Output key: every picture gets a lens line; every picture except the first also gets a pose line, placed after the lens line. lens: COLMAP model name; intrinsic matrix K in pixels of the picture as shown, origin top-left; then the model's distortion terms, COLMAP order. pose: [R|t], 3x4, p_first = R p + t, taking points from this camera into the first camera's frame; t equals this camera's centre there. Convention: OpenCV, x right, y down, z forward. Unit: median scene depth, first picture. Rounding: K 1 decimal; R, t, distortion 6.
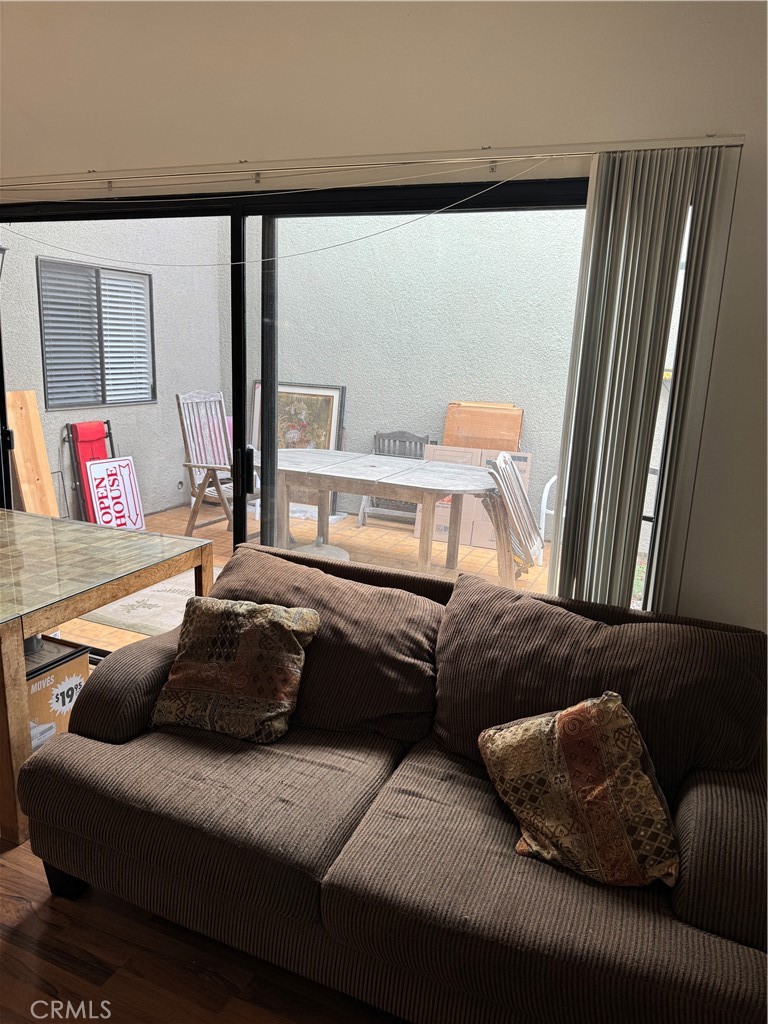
lens RADIAL K [[722.0, 0, 387.5], [0, 722.0, 516.9], [0, 0, 1]] dist [0.115094, -0.186163]
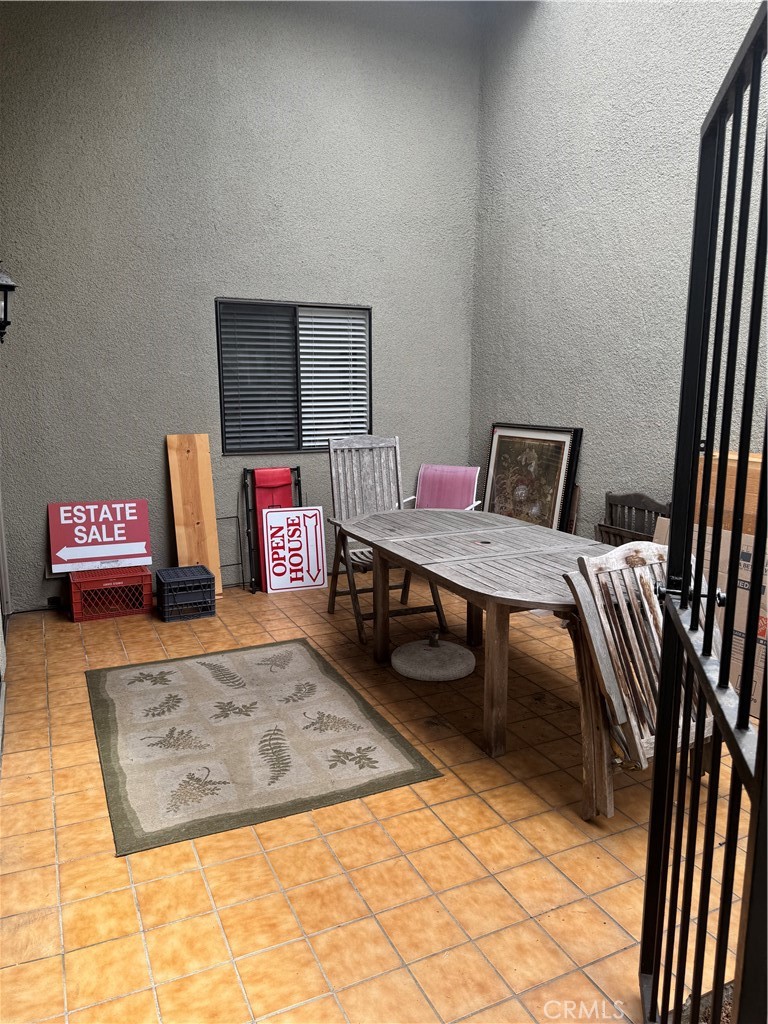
lens RADIAL K [[722.0, 0, 387.5], [0, 722.0, 516.9], [0, 0, 1]] dist [0.115094, -0.186163]
pose [[0.752409, 0.075598, -0.654343, 0.317698], [-0.118188, 0.992765, -0.021205, -0.061926], [0.648006, 0.093290, 0.755900, 0.379707]]
